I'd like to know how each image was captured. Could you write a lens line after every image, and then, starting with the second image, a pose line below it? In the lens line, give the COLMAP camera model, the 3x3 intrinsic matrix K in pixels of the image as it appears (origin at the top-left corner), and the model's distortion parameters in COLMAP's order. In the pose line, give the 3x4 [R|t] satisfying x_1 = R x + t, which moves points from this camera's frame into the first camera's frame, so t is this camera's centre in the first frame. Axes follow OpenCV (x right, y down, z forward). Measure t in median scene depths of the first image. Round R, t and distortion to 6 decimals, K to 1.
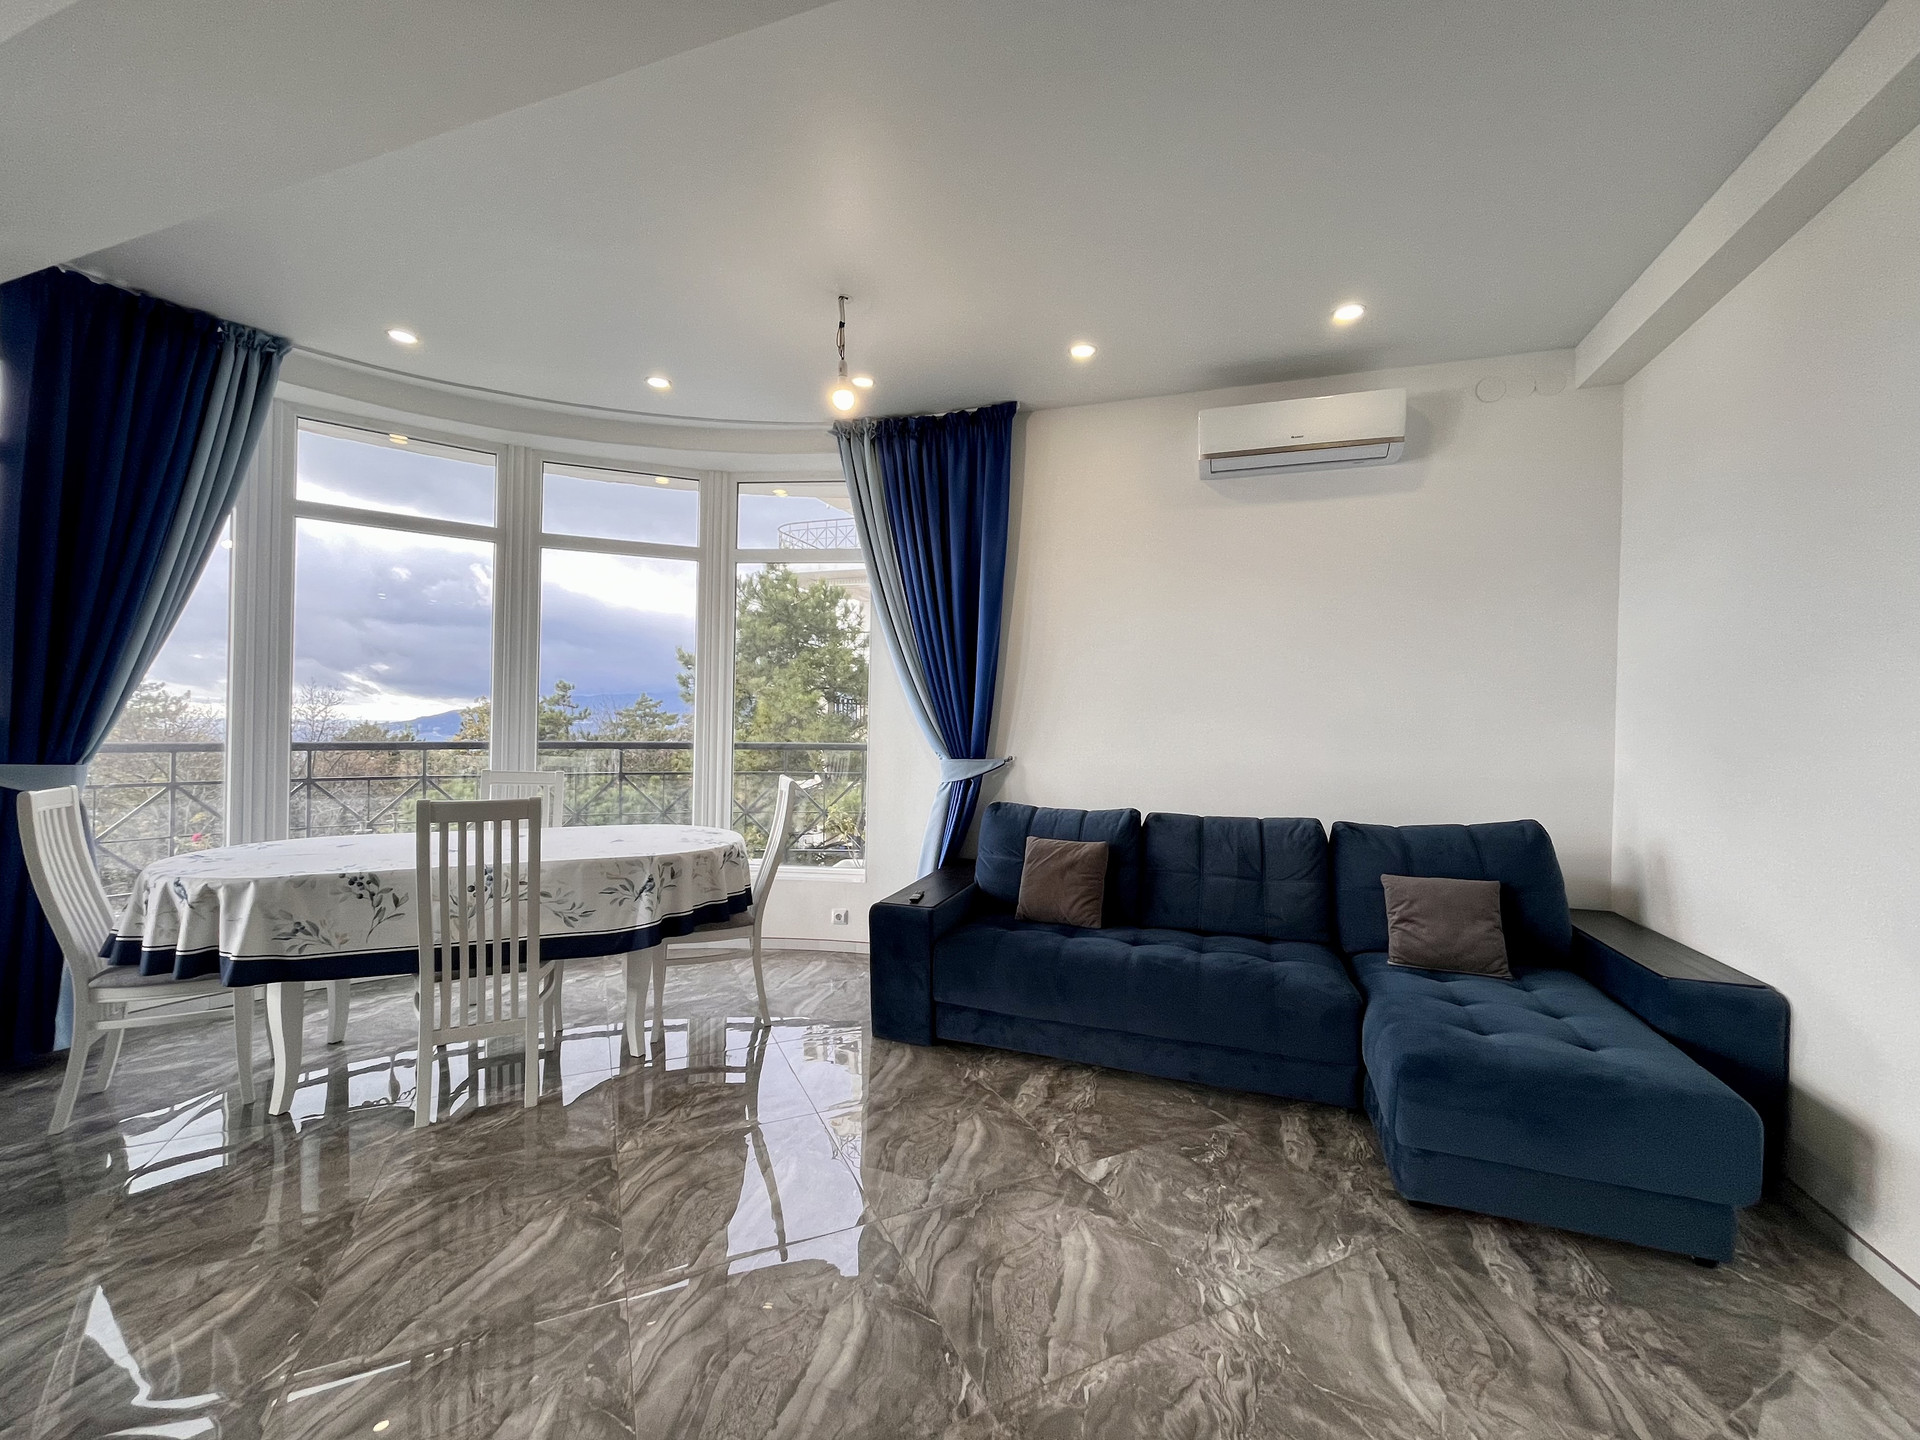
lens RADIAL K [[770.4, 0, 957.6], [0, 770.4, 722.6], [0, 0, 1]] dist [-0.001953, -0.001032]
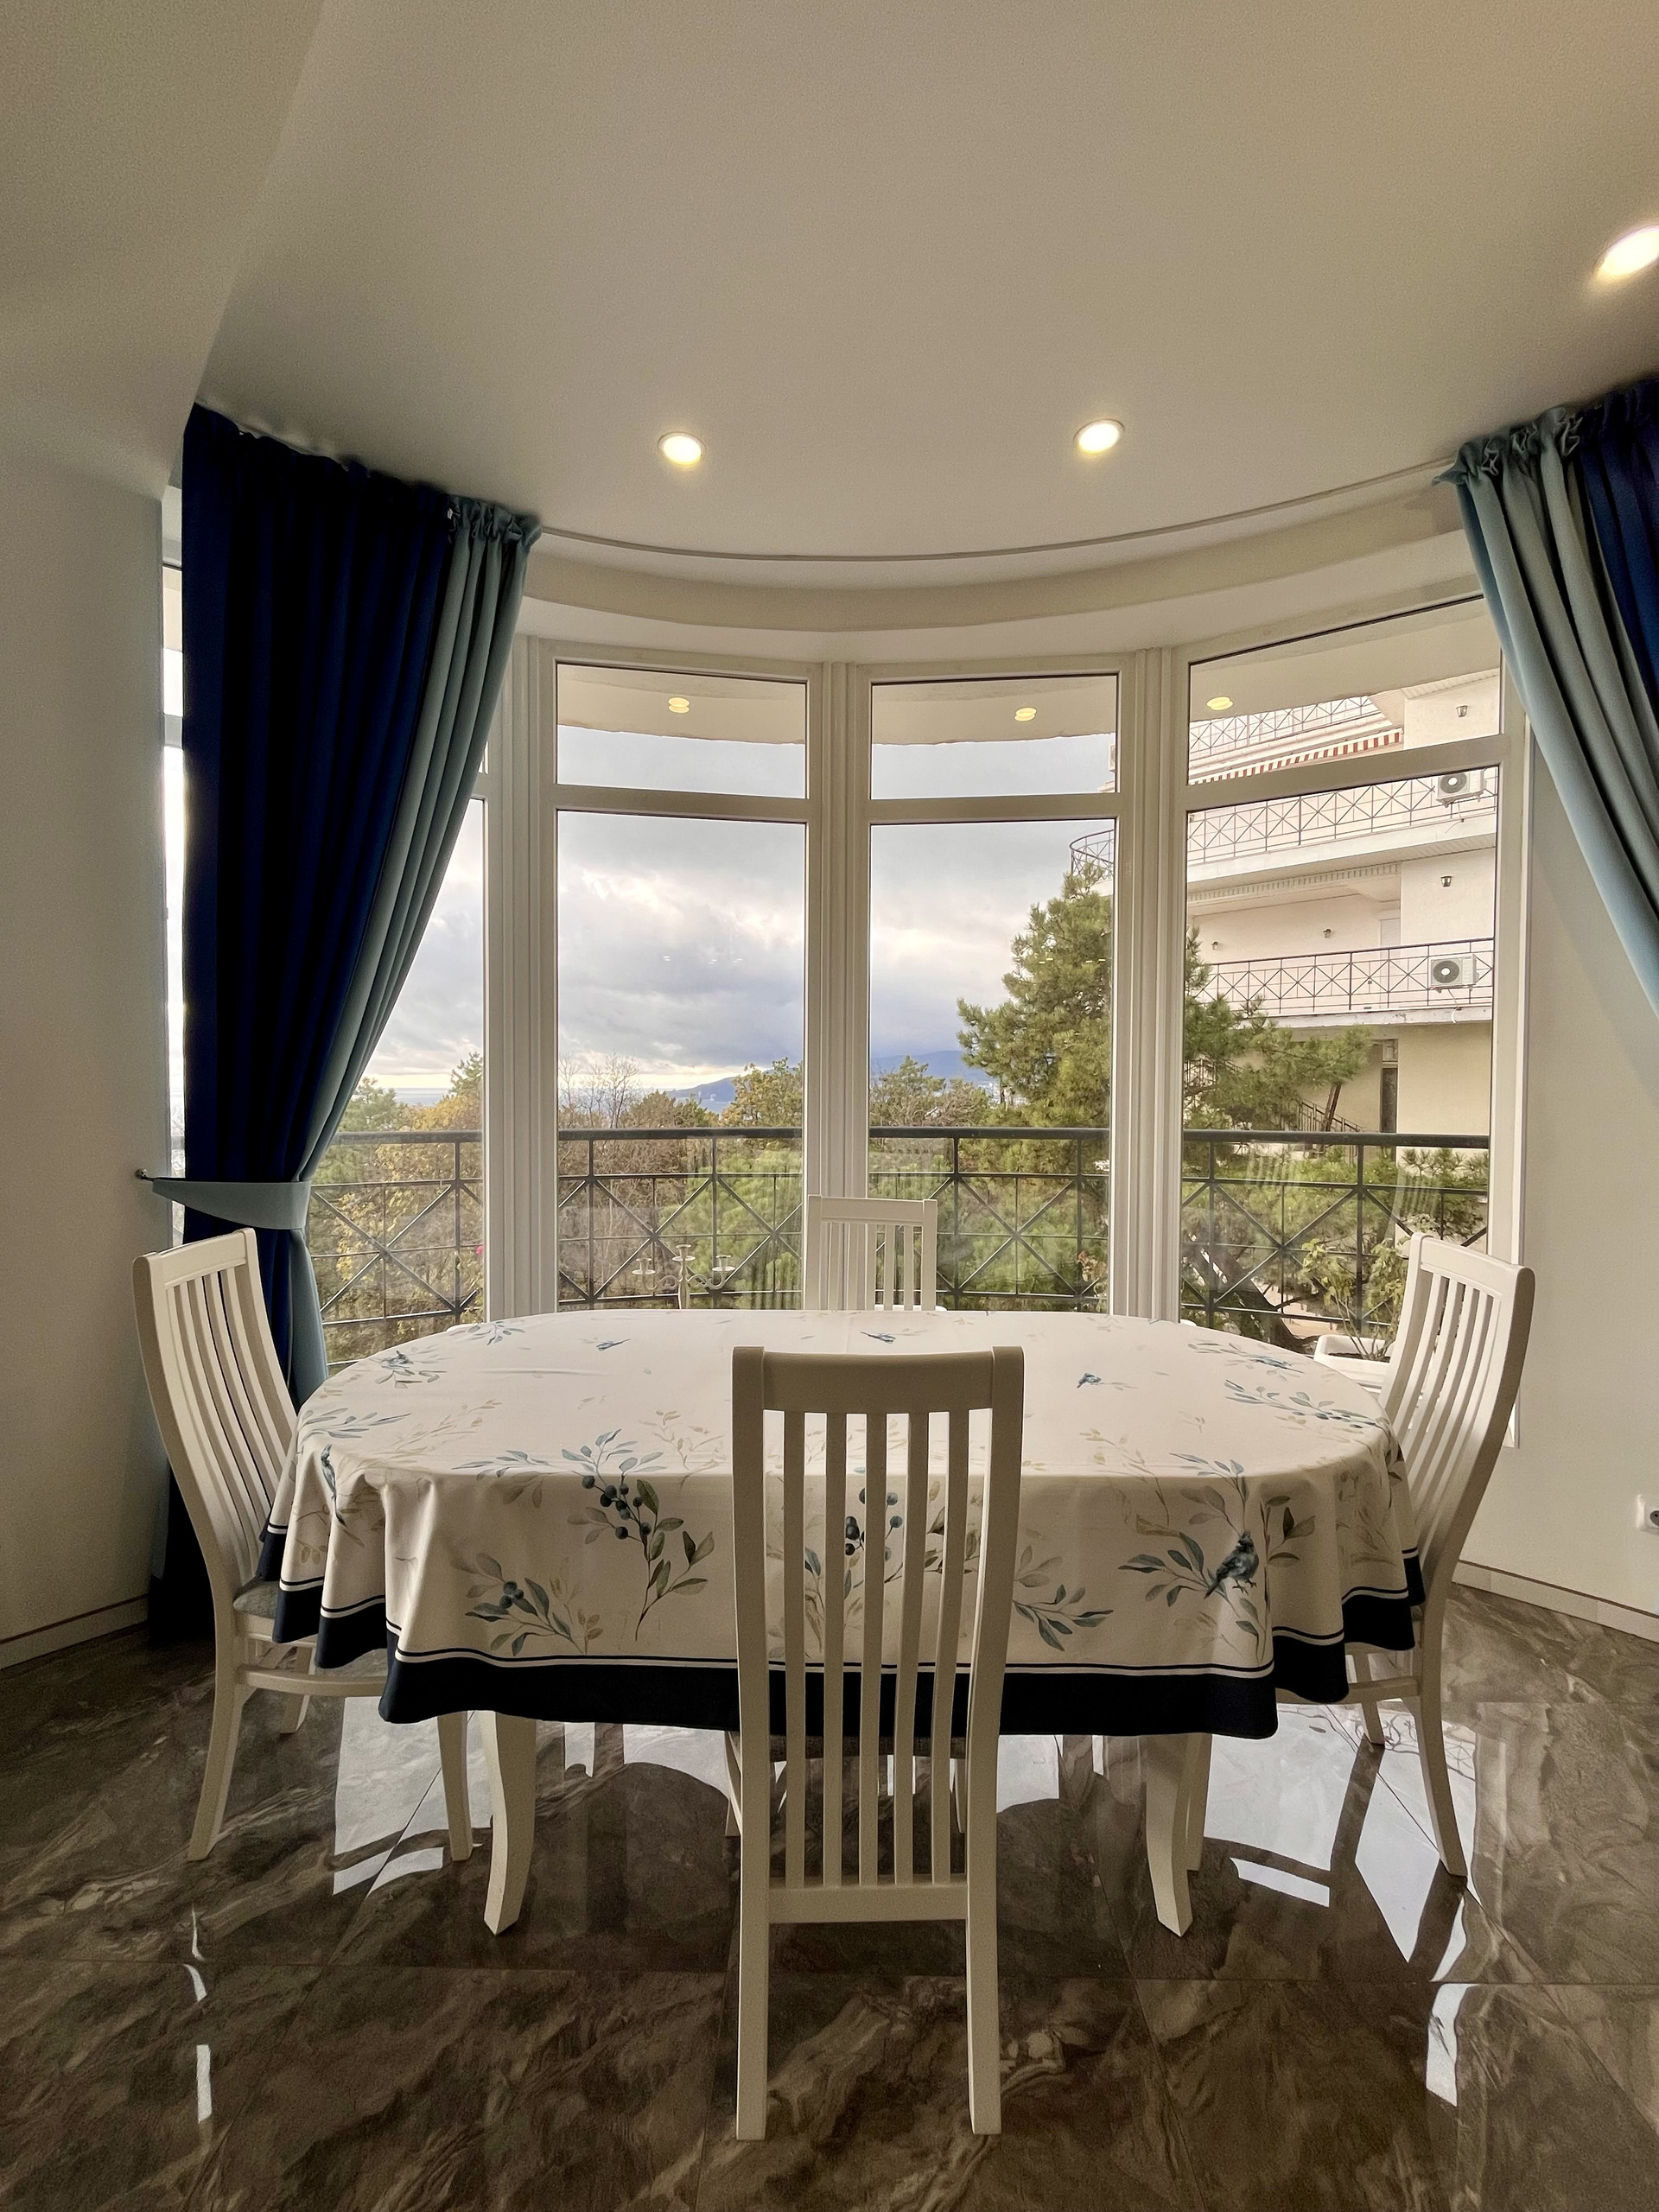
lens RADIAL K [[887.6, 0, 835.4], [0, 887.6, 1108.2], [0, 0, 1]] dist [-0.001953, -0.001032]
pose [[0.896754, -0.000549, -0.442530, -0.426335], [0.011419, 0.999695, 0.021898, -0.023862], [0.442383, -0.024690, 0.896486, 0.581654]]
